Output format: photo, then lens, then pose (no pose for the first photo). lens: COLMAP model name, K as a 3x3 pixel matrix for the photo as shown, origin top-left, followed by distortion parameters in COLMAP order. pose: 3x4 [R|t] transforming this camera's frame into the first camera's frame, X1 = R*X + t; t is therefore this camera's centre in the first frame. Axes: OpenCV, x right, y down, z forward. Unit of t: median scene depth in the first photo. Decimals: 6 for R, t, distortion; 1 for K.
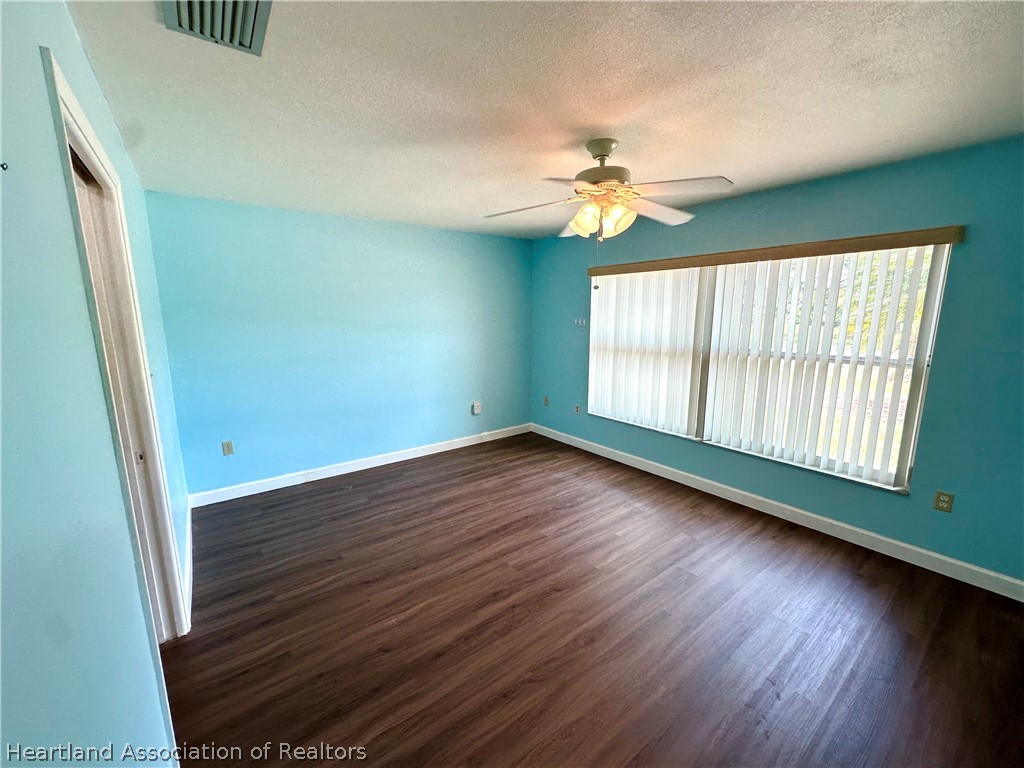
lens RADIAL K [[405.9, 0, 510.4], [0, 405.9, 382.6], [0, 0, 1]] dist [0.004518, 0.000697]
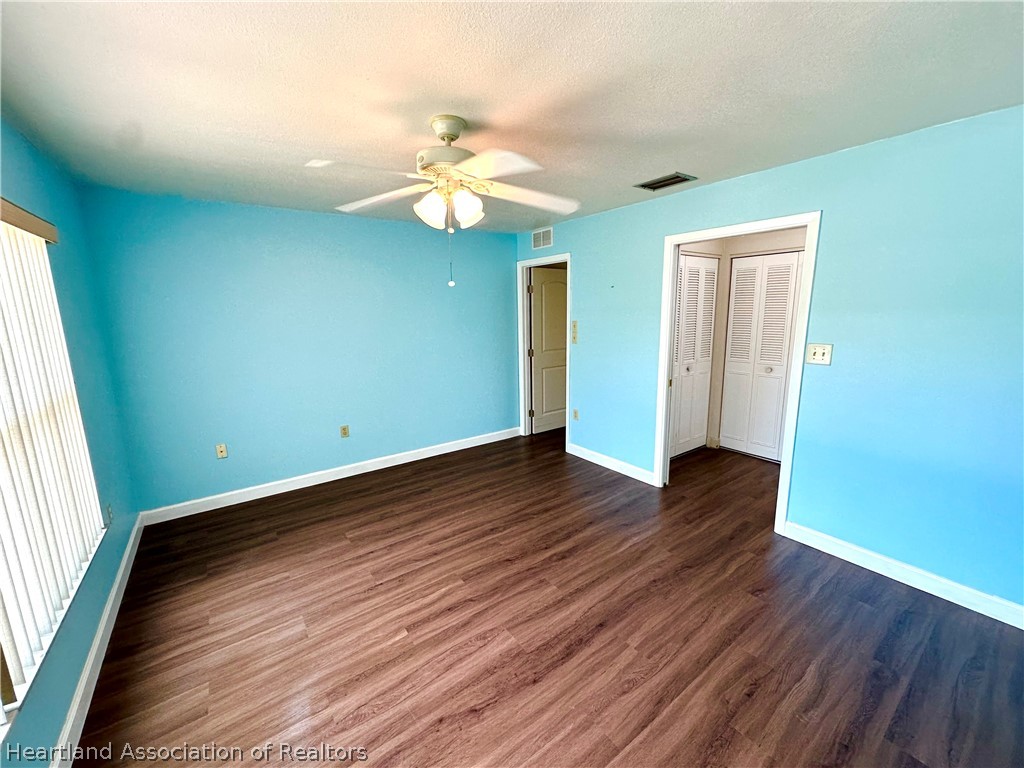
lens RADIAL K [[405.9, 0, 513.4], [0, 405.9, 382.4], [0, 0, 1]] dist [0.004518, 0.000697]
pose [[-0.999690, 0.015027, 0.019855, 0.067155], [0.021011, 0.936997, 0.348704, -0.310799], [-0.013364, 0.349013, -0.937022, 1.736104]]
